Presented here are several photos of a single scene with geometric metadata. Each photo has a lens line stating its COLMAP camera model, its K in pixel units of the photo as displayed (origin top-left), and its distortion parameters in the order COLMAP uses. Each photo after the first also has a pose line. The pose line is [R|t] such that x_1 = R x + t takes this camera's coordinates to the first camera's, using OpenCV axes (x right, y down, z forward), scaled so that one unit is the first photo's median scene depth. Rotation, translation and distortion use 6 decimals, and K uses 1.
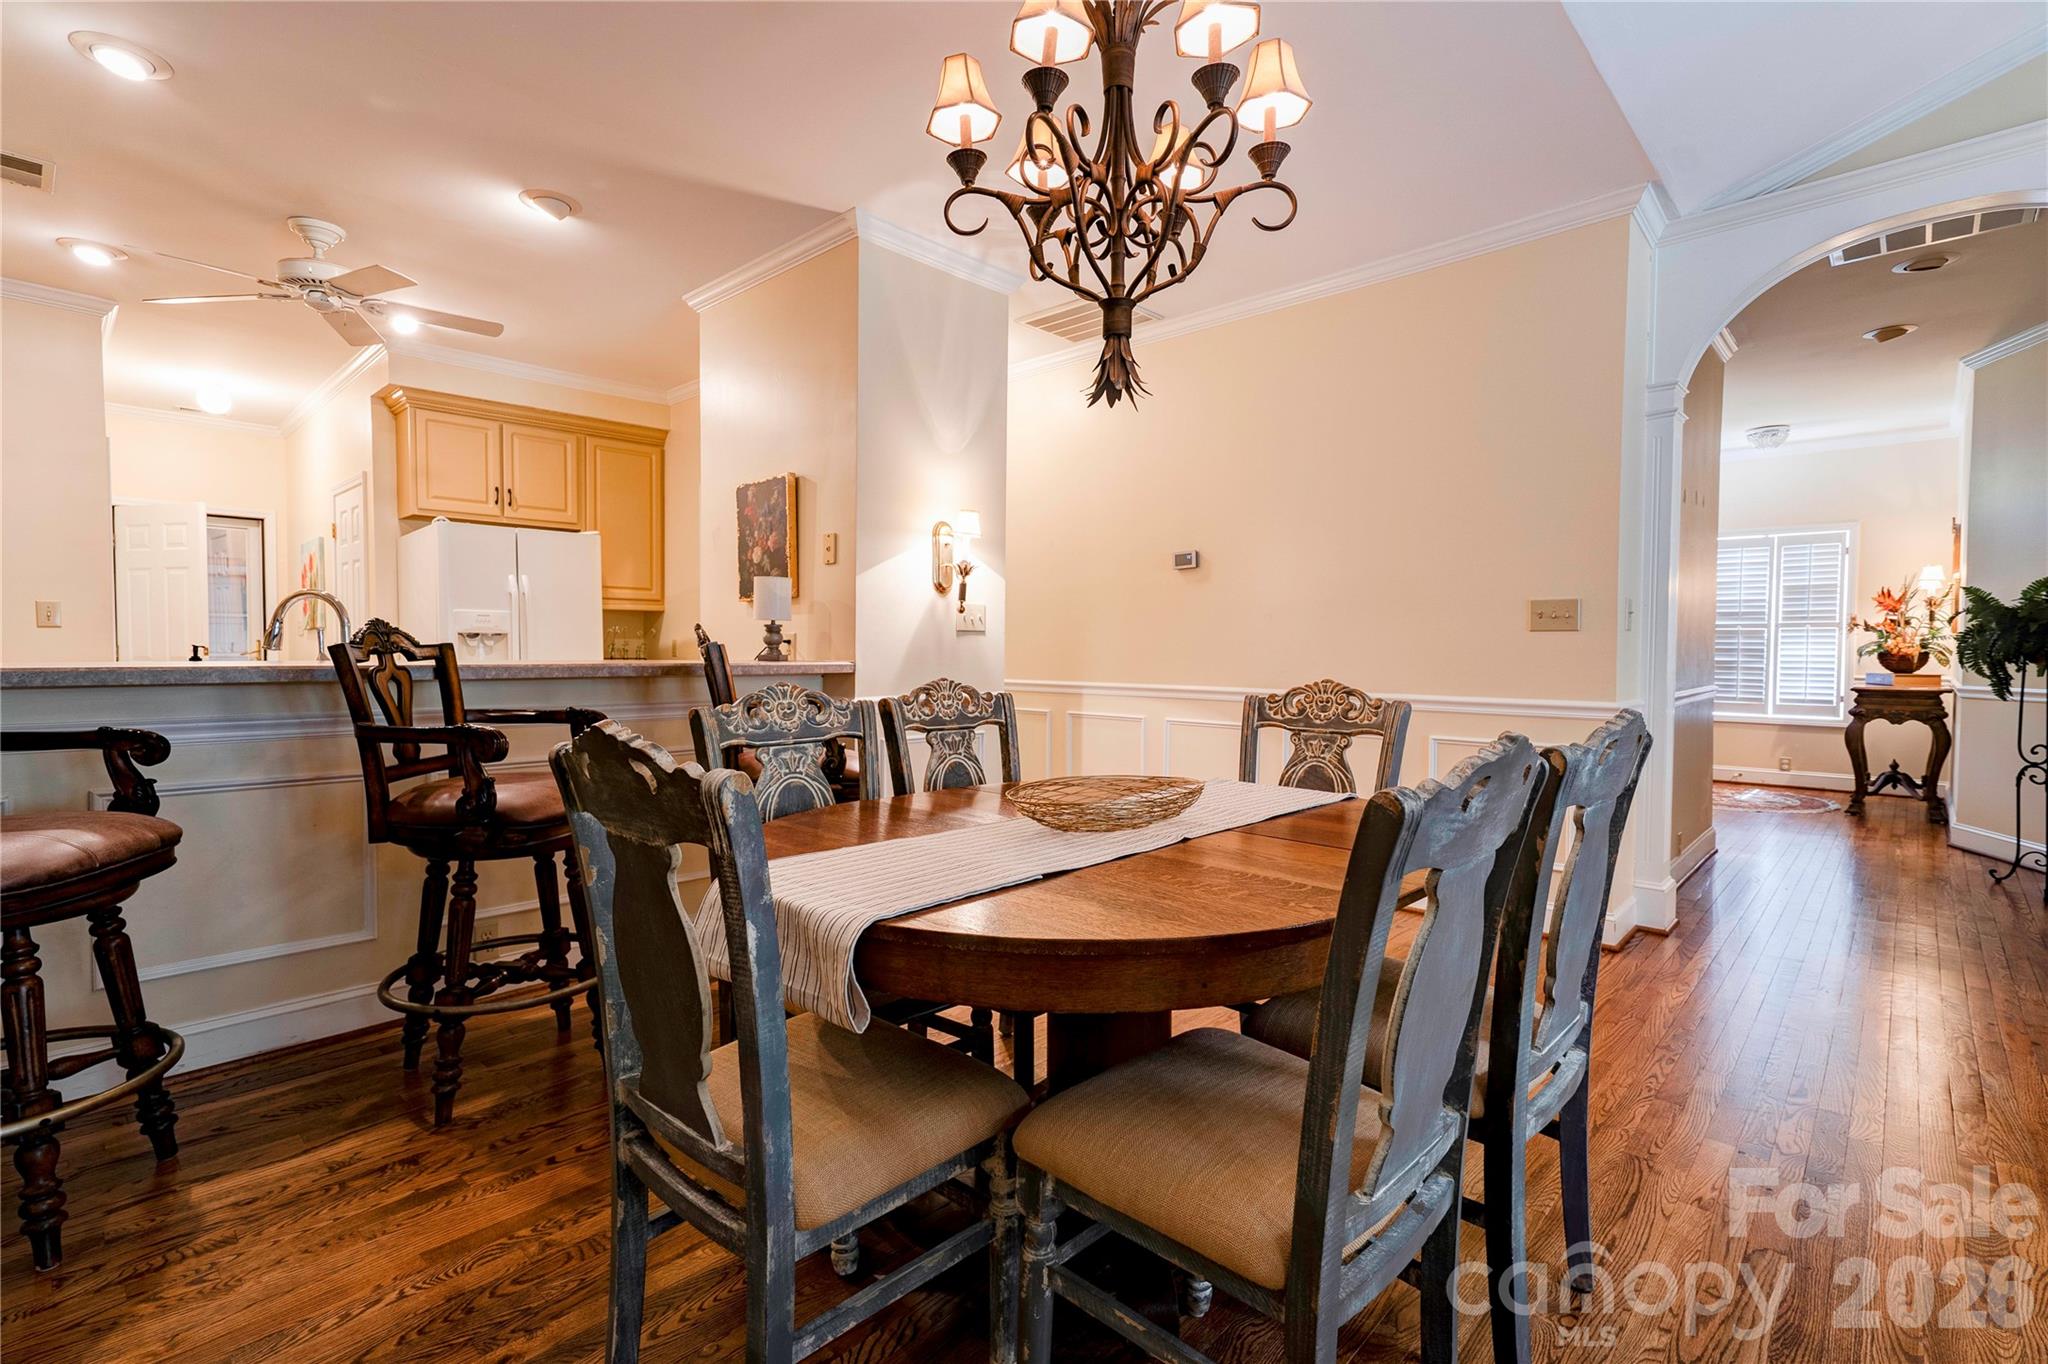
lens RADIAL K [[944.2, 0, 1010.9], [0, 944.2, 679.7], [0, 0, 1]] dist [-0.001869, 0.011133]
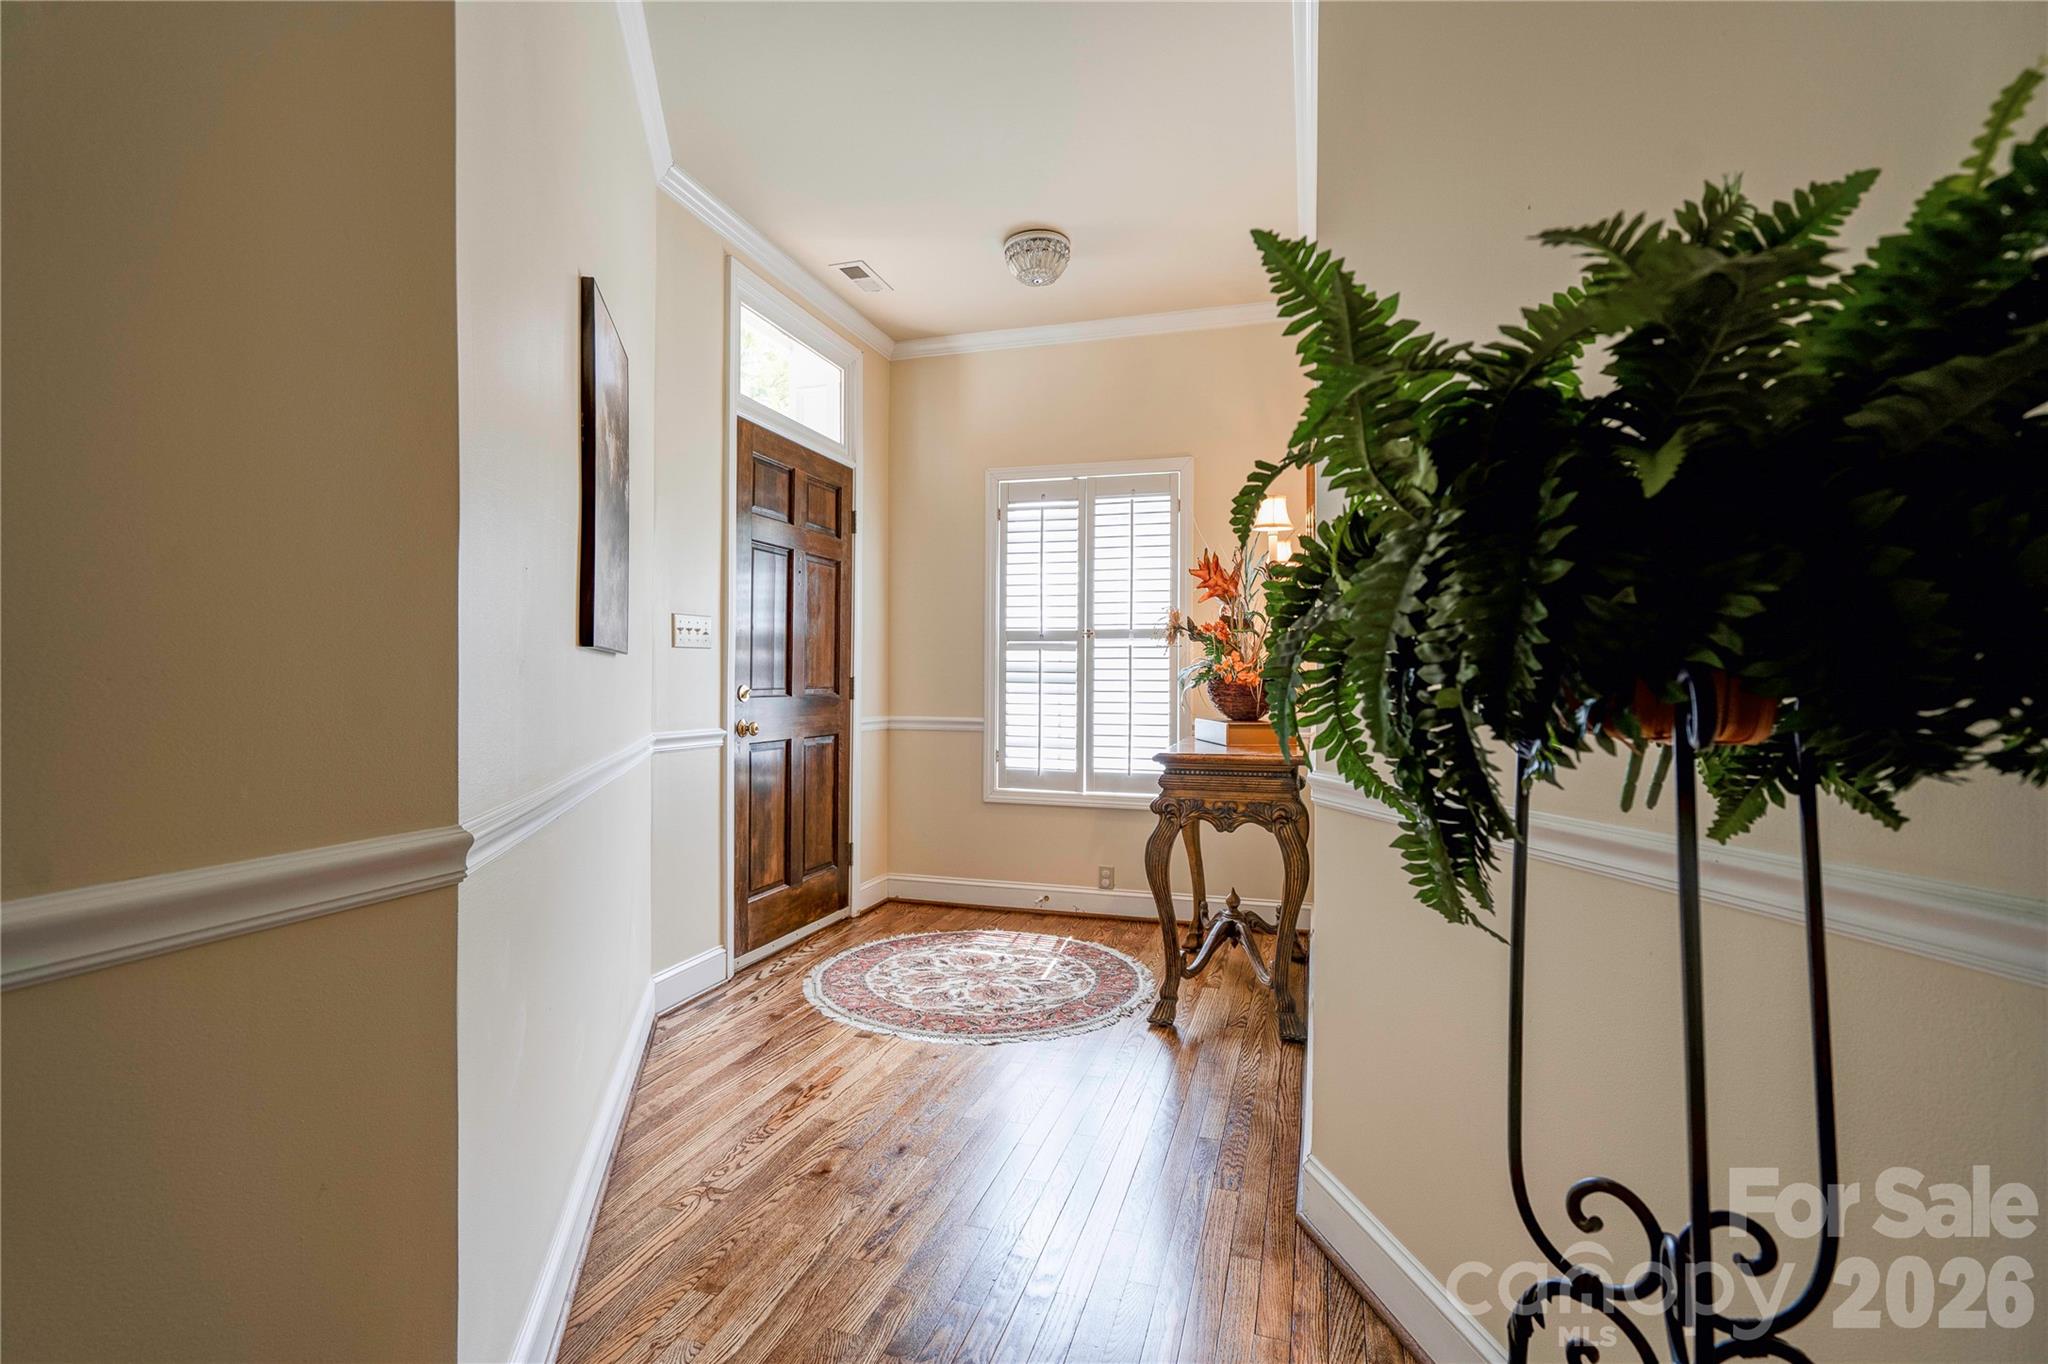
lens RADIAL K [[944.2, 0, 1010.9], [0, 944.2, 679.7], [0, 0, 1]] dist [-0.001869, 0.011133]
pose [[0.899250, 0.001597, 0.437433, 0.621501], [0.013079, 0.999448, -0.030537, -0.015422], [-0.437240, 0.033181, 0.898732, 0.613999]]
